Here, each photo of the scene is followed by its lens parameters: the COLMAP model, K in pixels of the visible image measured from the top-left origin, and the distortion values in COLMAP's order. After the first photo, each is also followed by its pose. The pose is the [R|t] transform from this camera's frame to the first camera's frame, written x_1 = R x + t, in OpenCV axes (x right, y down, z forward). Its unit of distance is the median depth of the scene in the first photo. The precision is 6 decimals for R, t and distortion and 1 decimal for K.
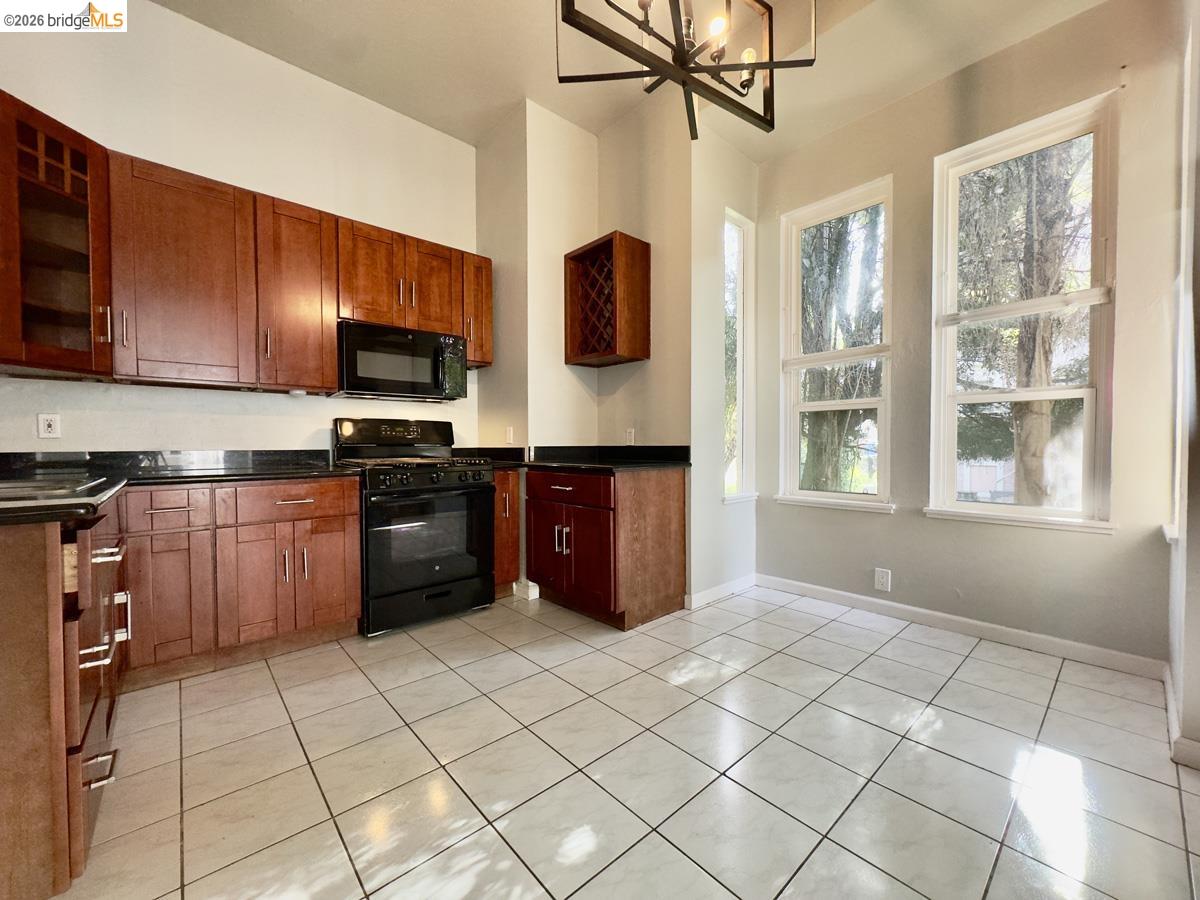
lens RADIAL K [[476.6, 0, 598.5], [0, 476.6, 451.3], [0, 0, 1]] dist [-0.000027, -0.000235]
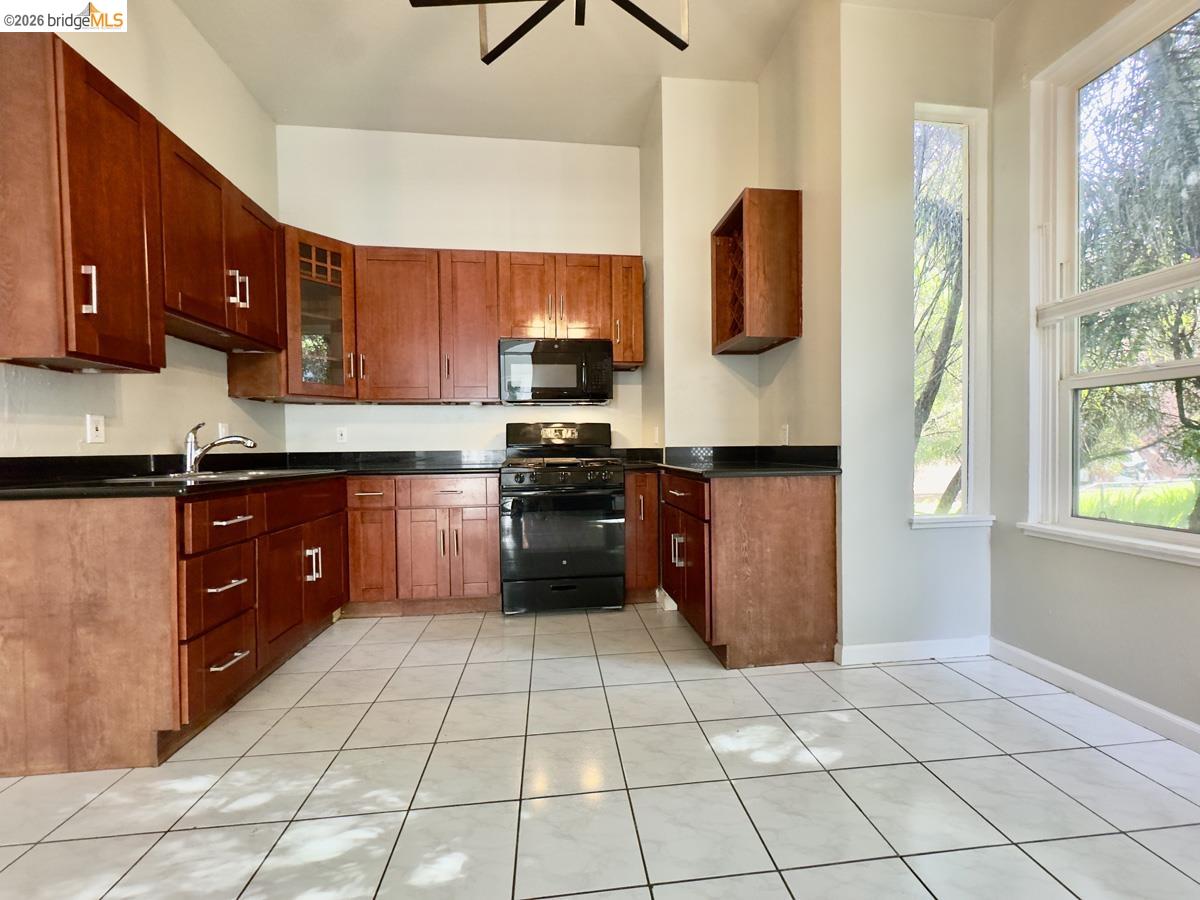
lens RADIAL K [[476.6, 0, 600.9], [0, 476.6, 453.1], [0, 0, 1]] dist [-0.000027, -0.000235]
pose [[0.816906, 0.004948, -0.576749, 0.328824], [-0.001638, 0.999979, 0.006258, -0.004569], [0.576768, -0.004168, 0.816897, 0.178894]]
